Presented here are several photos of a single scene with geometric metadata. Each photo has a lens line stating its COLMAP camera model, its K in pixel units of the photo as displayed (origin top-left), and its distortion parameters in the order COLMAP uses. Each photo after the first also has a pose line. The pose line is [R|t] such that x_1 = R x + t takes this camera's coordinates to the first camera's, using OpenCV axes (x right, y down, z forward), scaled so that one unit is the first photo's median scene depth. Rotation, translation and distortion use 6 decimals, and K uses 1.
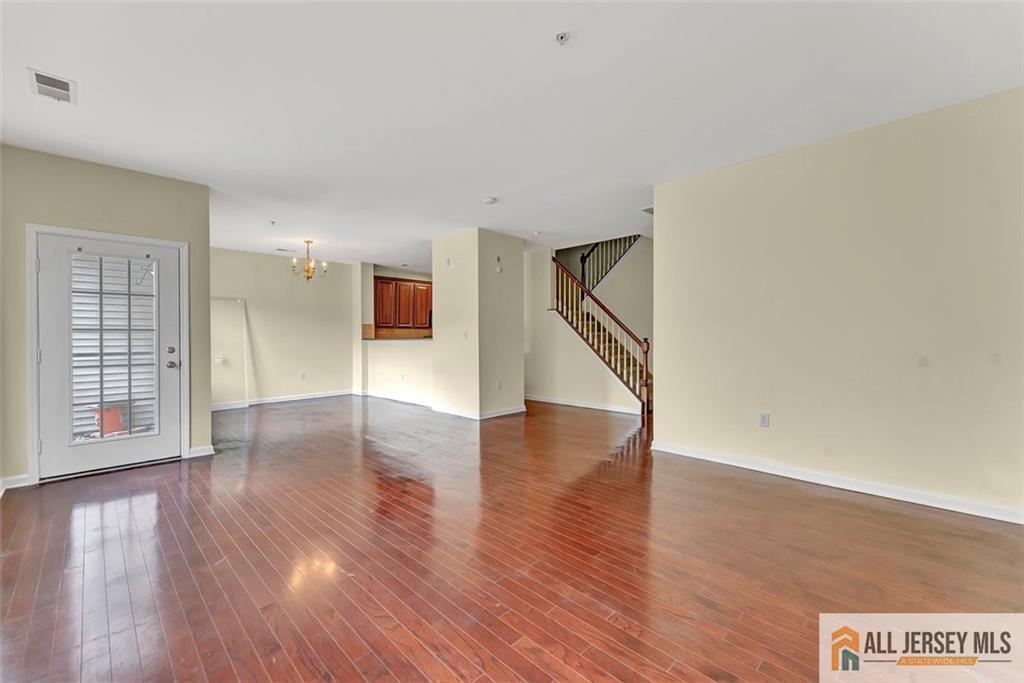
lens RADIAL K [[416.5, 0, 505.6], [0, 416.5, 334.7], [0, 0, 1]] dist [0.001869, 0.000292]
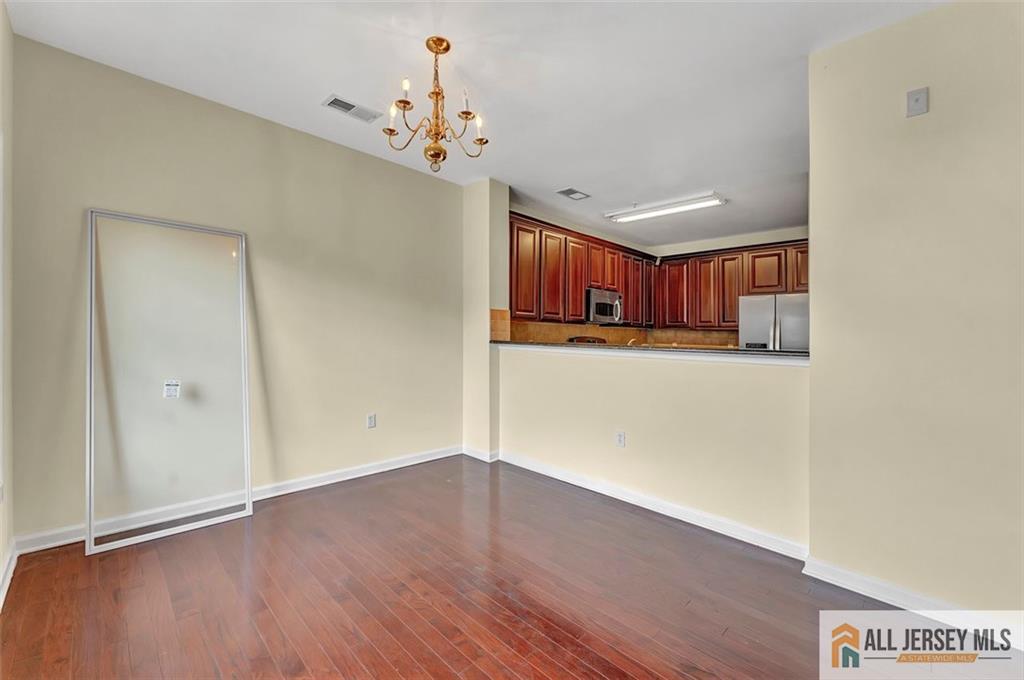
lens RADIAL K [[421.7, 0, 491.5], [0, 421.7, 342.0], [0, 0, 1]] dist [0.004613, -0.002336]
pose [[0.998486, 0.035131, -0.042334, -0.323009], [-0.034264, 0.999191, 0.021033, 0.000923], [0.043039, -0.019551, 0.998882, 0.525622]]
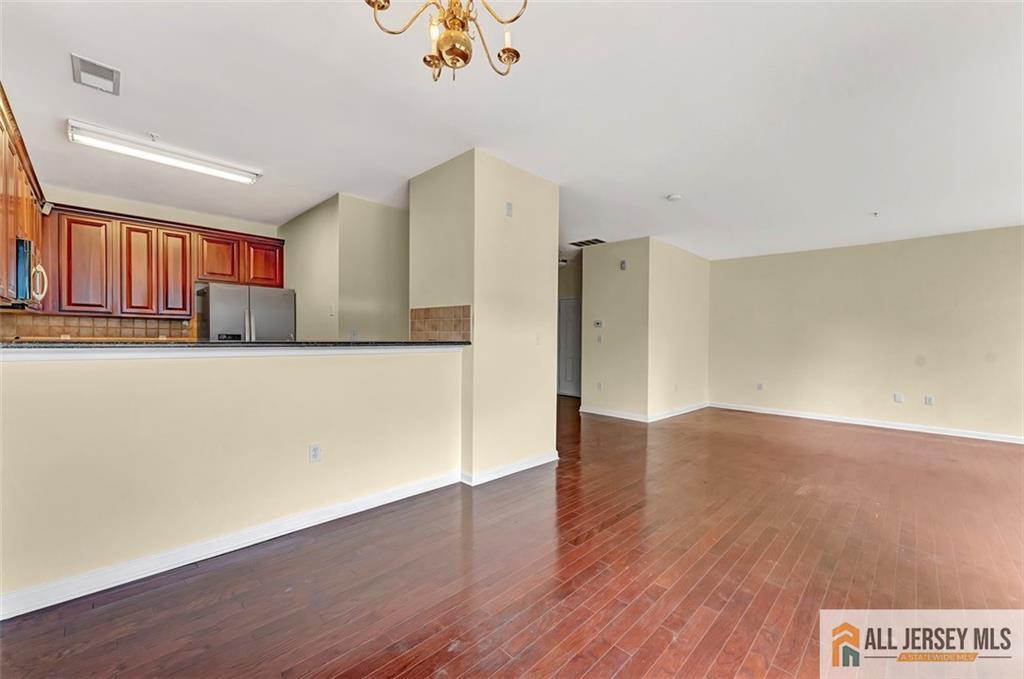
lens RADIAL K [[421.7, 0, 511.7], [0, 421.7, 331.1], [0, 0, 1]] dist [0.004613, -0.002336]
pose [[0.023801, 0.027415, 0.999341, -0.544337], [-0.020826, 0.999421, -0.026921, 0.005543], [-0.999500, -0.020172, 0.024358, 0.761471]]
